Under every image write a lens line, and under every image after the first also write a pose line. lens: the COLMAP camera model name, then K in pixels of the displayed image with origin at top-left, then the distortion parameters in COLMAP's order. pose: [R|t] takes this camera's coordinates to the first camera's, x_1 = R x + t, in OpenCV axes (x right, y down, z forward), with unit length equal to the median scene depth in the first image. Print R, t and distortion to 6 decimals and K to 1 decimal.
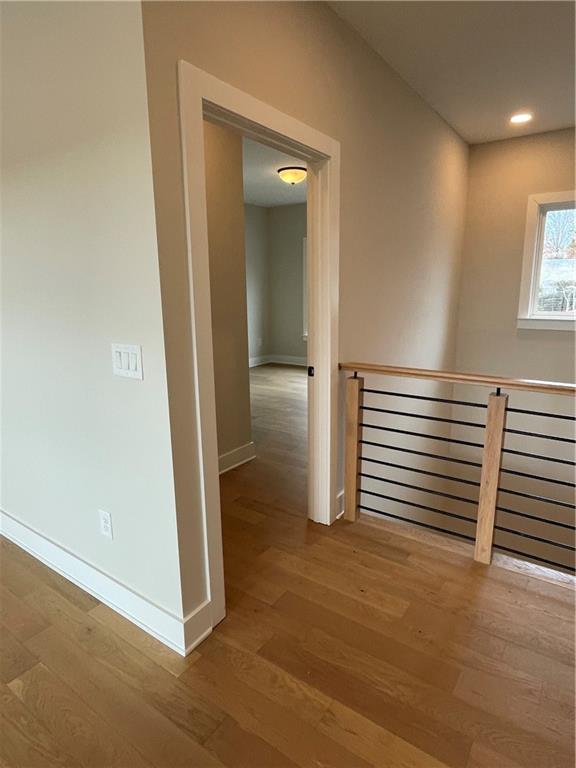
lens RADIAL K [[446.0, 0, 288.0], [0, 446.0, 384.0], [0, 0, 1]] dist [-0.003194, -0.000797]
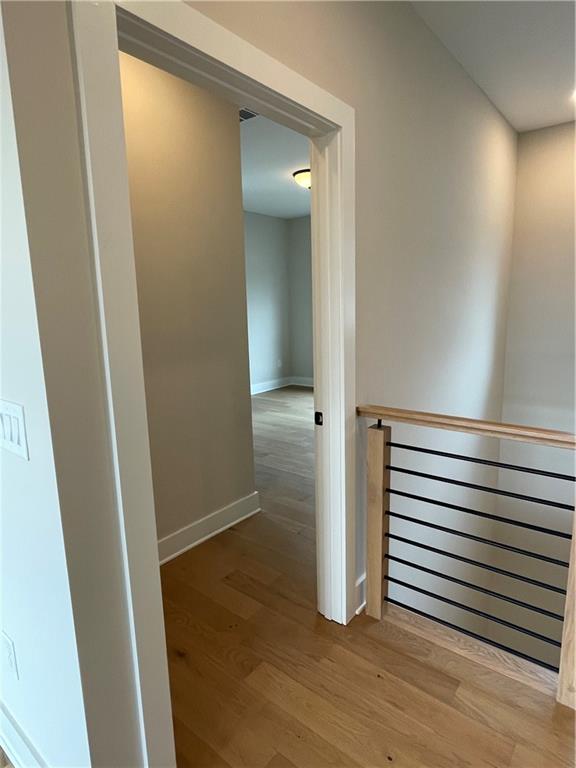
lens RADIAL K [[446.0, 0, 288.0], [0, 446.0, 384.0], [0, 0, 1]] dist [-0.003194, -0.000797]
pose [[0.997768, -0.002621, -0.066729, 0.049127], [0.000328, 0.999410, -0.034352, -0.058798], [0.066779, 0.034253, 0.997180, 0.248806]]
